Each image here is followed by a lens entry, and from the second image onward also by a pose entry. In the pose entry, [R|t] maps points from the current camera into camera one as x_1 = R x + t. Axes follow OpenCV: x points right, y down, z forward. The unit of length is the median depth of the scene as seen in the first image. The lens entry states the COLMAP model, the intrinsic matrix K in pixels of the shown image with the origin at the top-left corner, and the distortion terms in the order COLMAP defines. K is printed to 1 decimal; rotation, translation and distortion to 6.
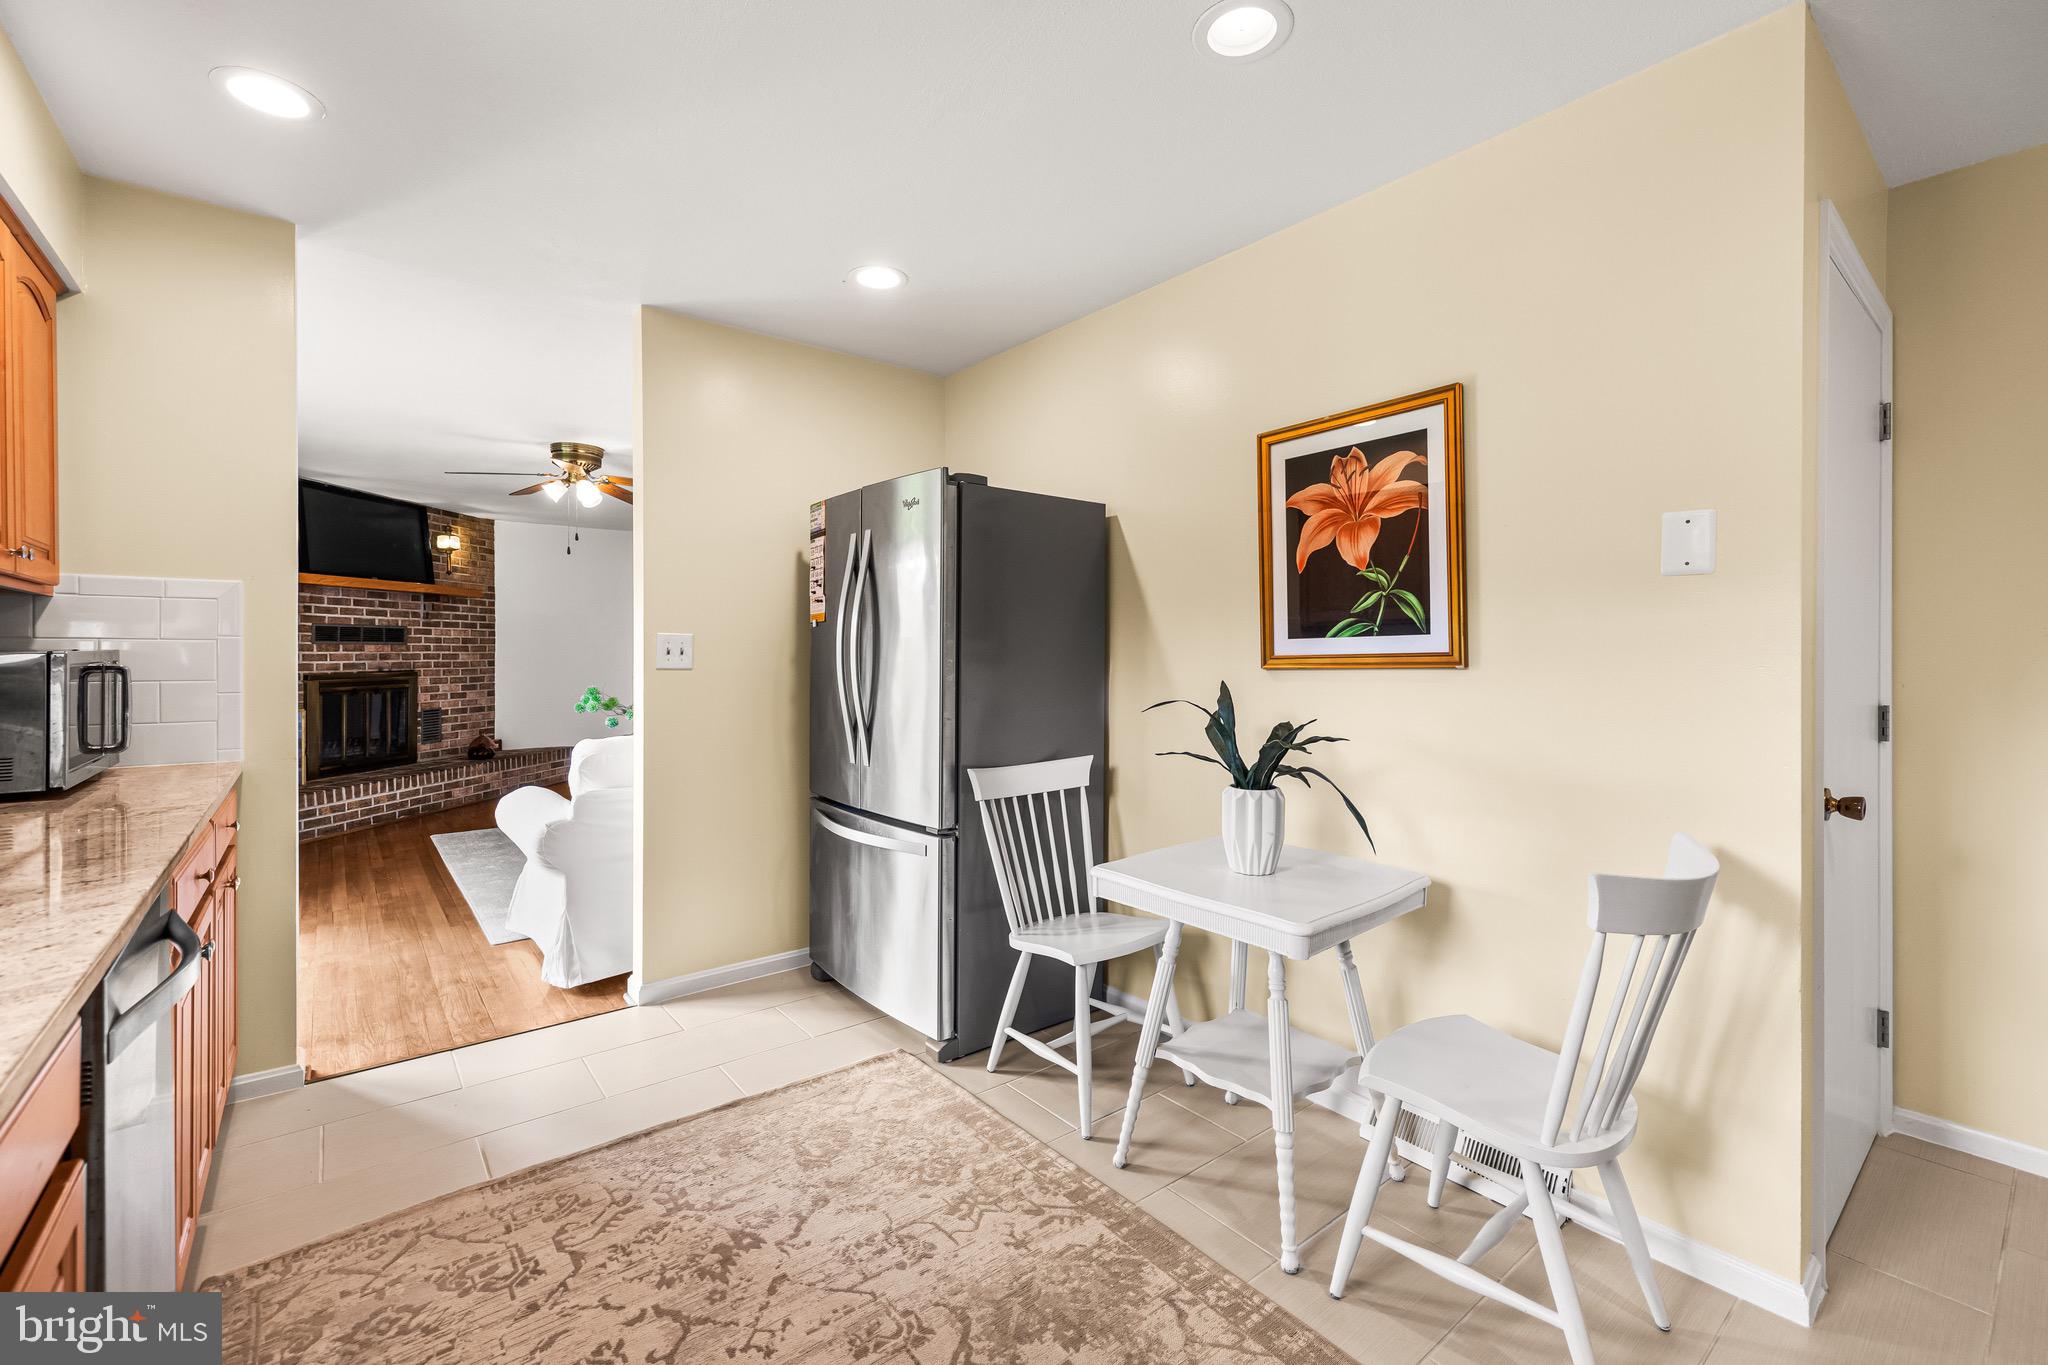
lens RADIAL K [[871.0, 0, 1025.0], [0, 871.0, 660.7], [0, 0, 1]] dist [0.001084, 0.000022]
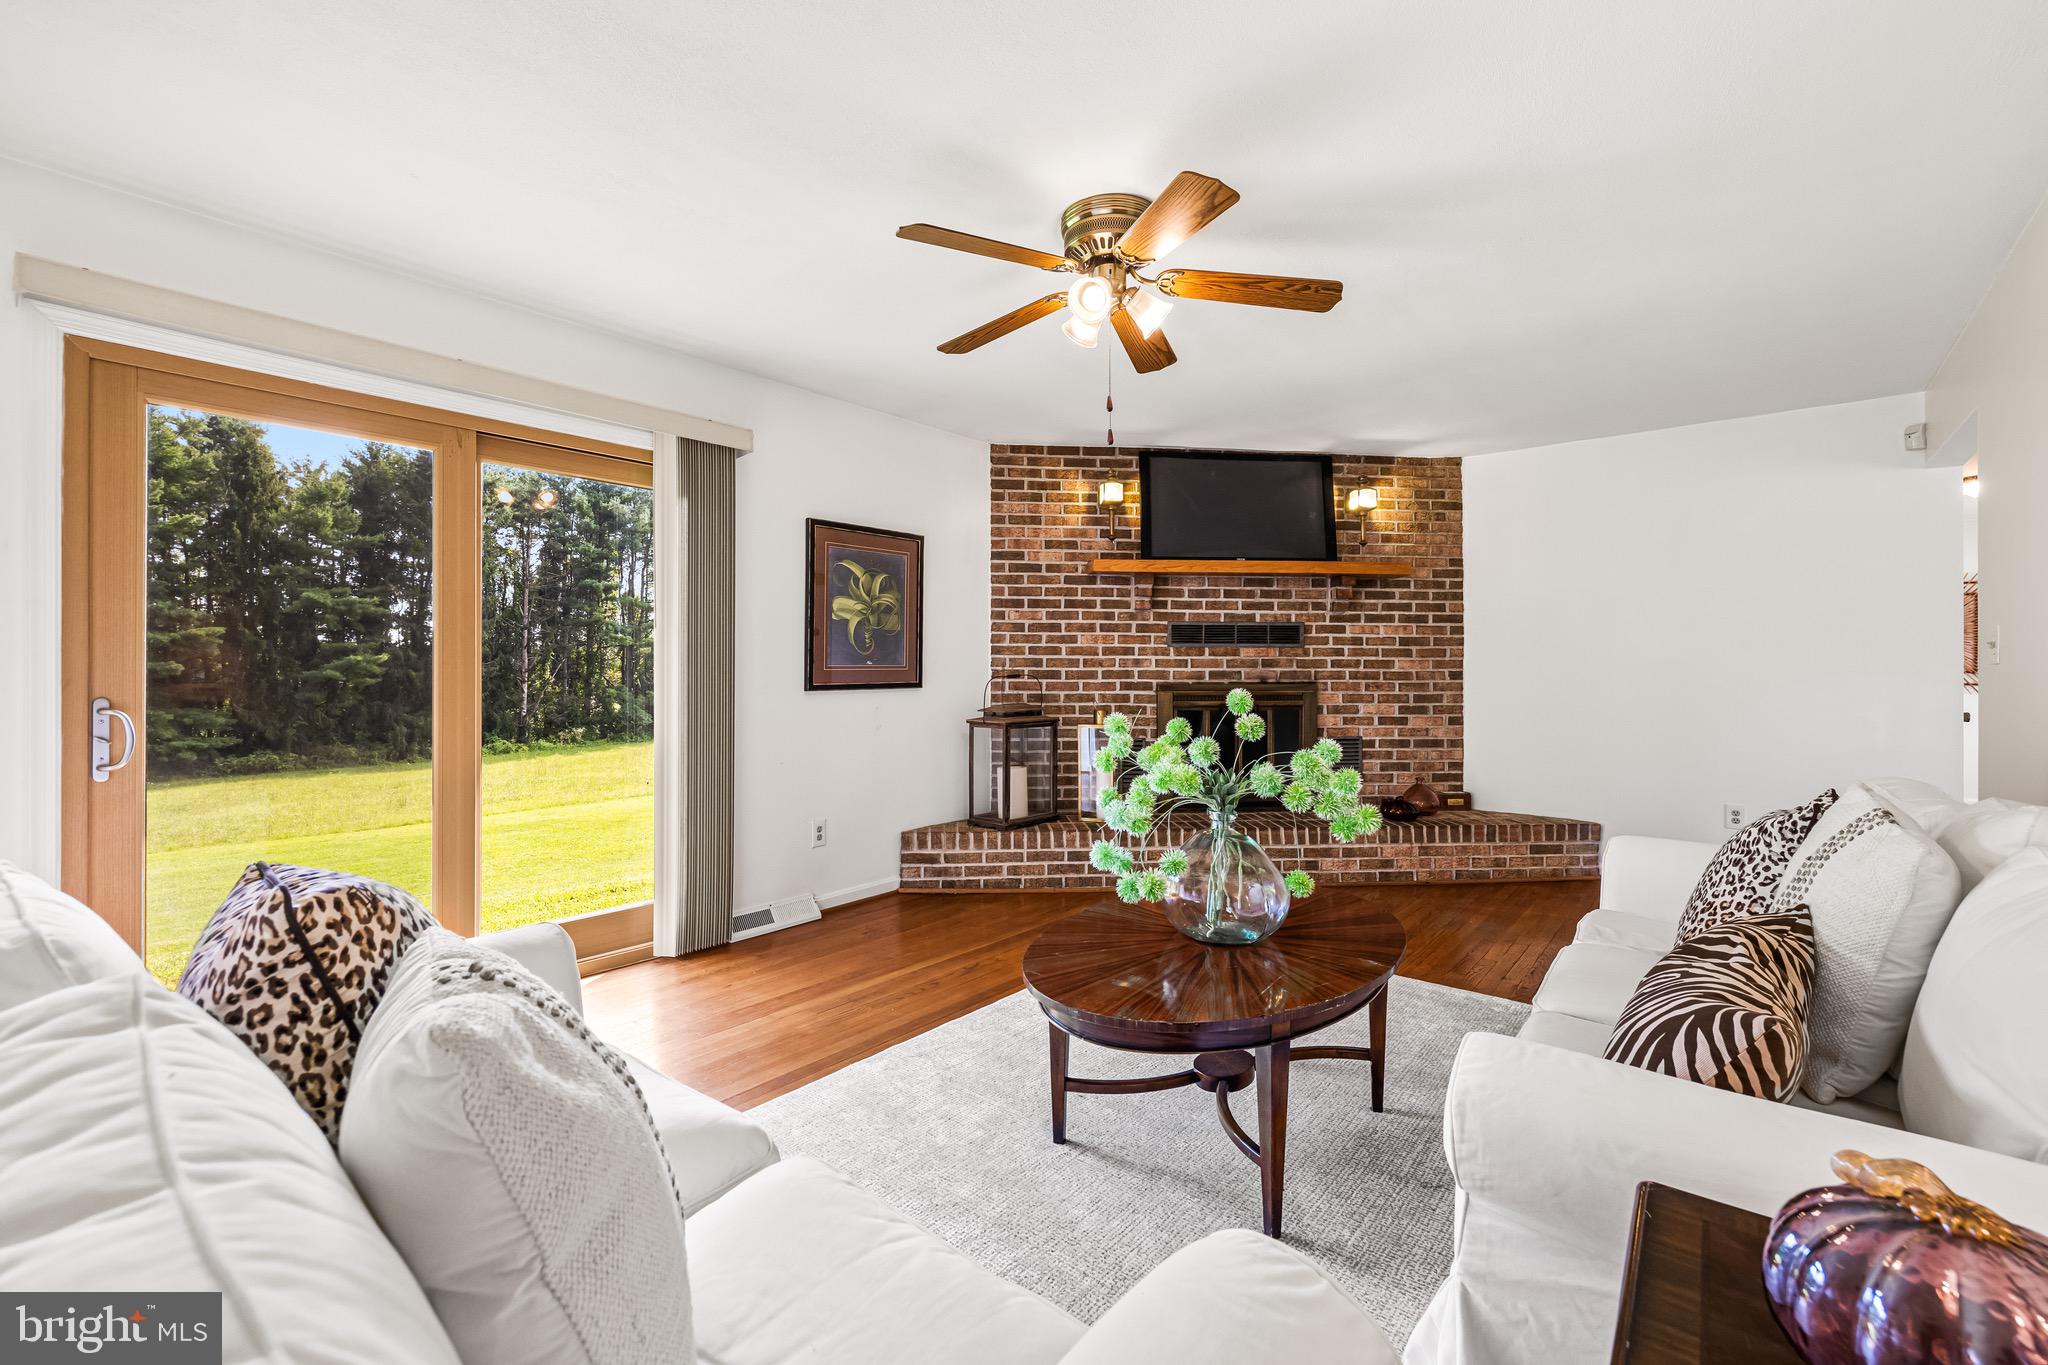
lens RADIAL K [[871.0, 0, 1023.7], [0, 871.0, 665.8], [0, 0, 1]] dist [0.001084, 0.000022]
pose [[0.216591, -0.016625, -0.976121, -0.043662], [-0.010685, 0.999755, -0.019399, 0.013336], [0.976204, 0.014632, 0.216361, 0.587084]]
